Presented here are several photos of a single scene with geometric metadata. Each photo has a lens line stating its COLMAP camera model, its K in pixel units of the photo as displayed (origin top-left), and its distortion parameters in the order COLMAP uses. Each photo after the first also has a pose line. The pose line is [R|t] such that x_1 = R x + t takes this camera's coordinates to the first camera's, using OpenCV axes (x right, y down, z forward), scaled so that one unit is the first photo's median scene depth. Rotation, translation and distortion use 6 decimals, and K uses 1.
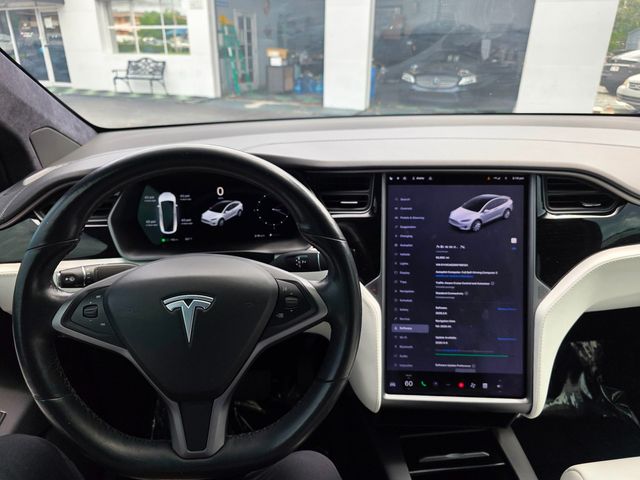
lens RADIAL K [[432.0, 0, 323.6], [0, 432.0, 233.8], [0, 0, 1]] dist [0.054369, -0.048215]
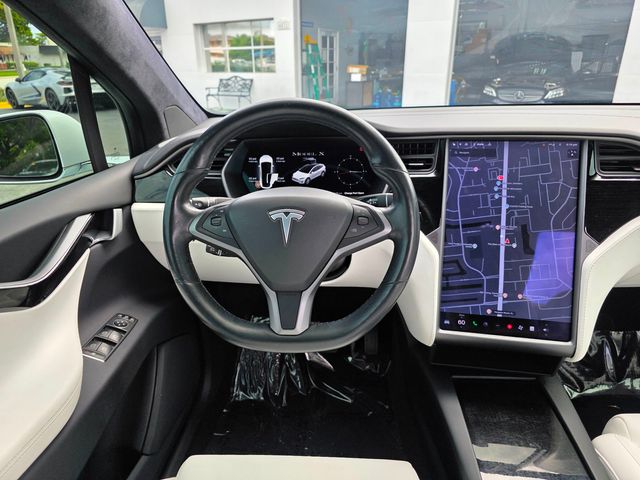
lens RADIAL K [[432.0, 0, 330.0], [0, 432.0, 242.2], [0, 0, 1]] dist [0.054369, -0.048215]
pose [[0.987752, 0.045757, -0.149172, 0.014211], [-0.048830, 0.998662, -0.017000, 0.169187], [0.148194, 0.024076, 0.988665, -0.189633]]
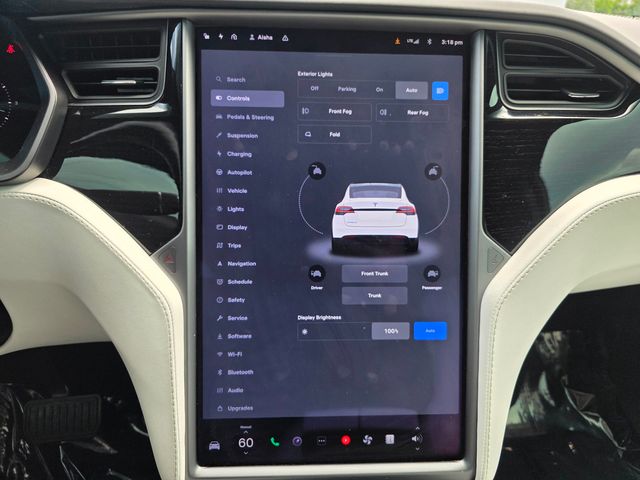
lens RADIAL K [[432.0, 0, 331.1], [0, 432.0, 234.4], [0, 0, 1]] dist [0.054369, -0.048215]
pose [[0.994565, -0.007542, 0.103848, 0.244389], [0.004603, 0.999583, 0.028511, 0.084646], [-0.104020, -0.027878, 0.994184, 0.486609]]
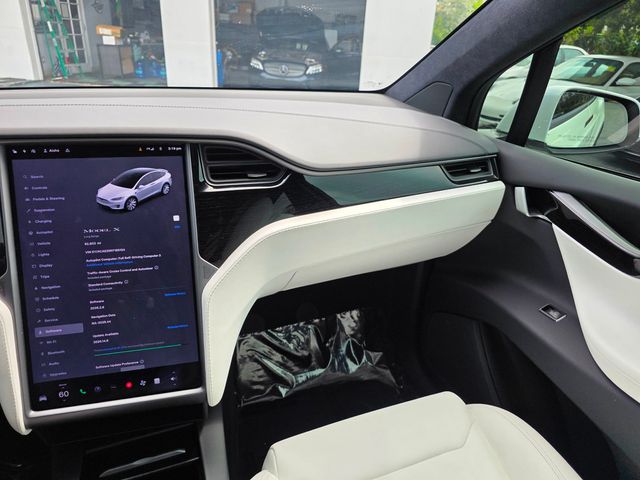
lens RADIAL K [[432.0, 0, 325.4], [0, 432.0, 243.5], [0, 0, 1]] dist [0.054369, -0.048215]
pose [[0.957674, -0.081910, 0.275954, 0.473800], [0.070328, 0.996187, 0.051625, 0.042459], [-0.279131, -0.030032, 0.959783, 0.044634]]
